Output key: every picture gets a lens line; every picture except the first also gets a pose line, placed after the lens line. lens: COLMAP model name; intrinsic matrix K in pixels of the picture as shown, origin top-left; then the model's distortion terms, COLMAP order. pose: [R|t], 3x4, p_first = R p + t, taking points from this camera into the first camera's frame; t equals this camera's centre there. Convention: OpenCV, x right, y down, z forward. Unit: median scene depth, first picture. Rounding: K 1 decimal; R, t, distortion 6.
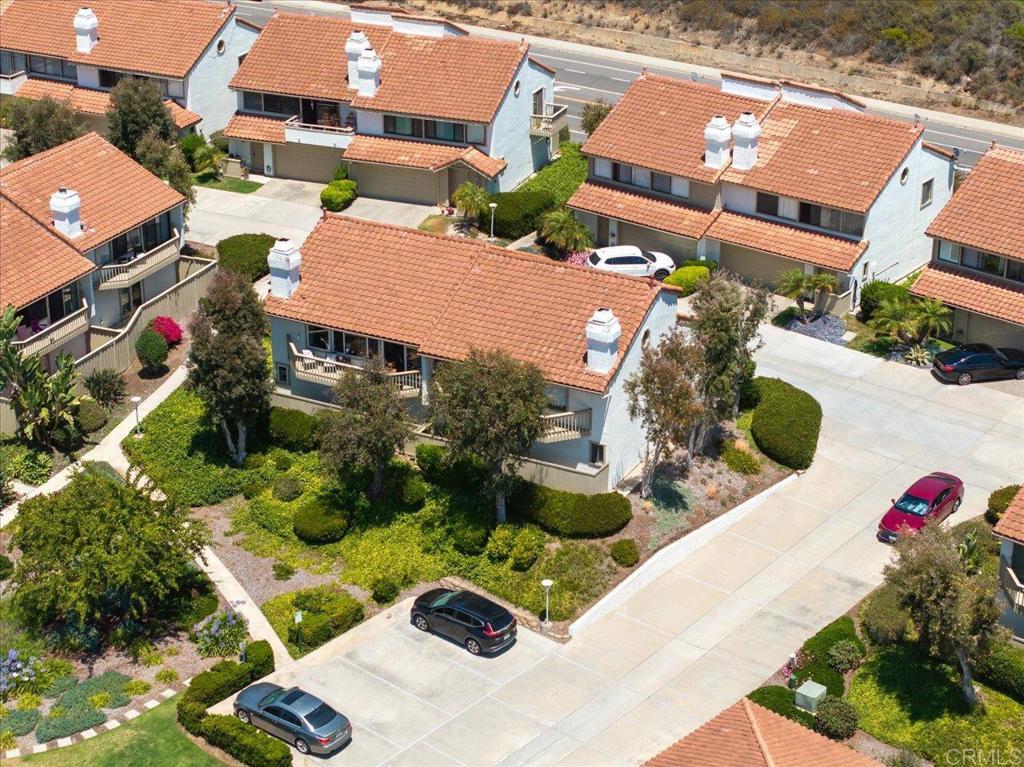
lens RADIAL K [[2015.6, 0, 512.0], [0, 2015.6, 383.5], [0, 0, 1]] dist [-0.107671, 0.489478]
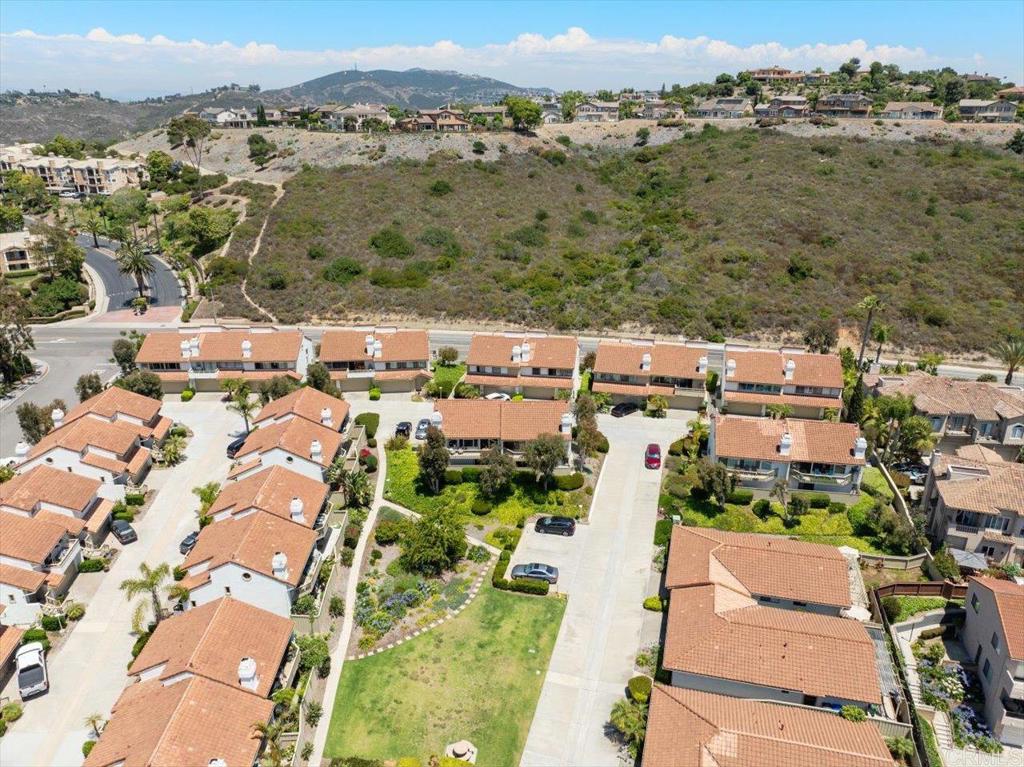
lens RADIAL K [[707.5, 0, 512.0], [0, 707.5, 383.5], [0, 0, 1]] dist [-0.009174, -0.003122]
pose [[0.883482, -0.169344, 0.436787, -0.379117], [0.196754, 0.980289, -0.017911, -0.060806], [-0.425144, 0.101764, 0.899387, 0.065449]]
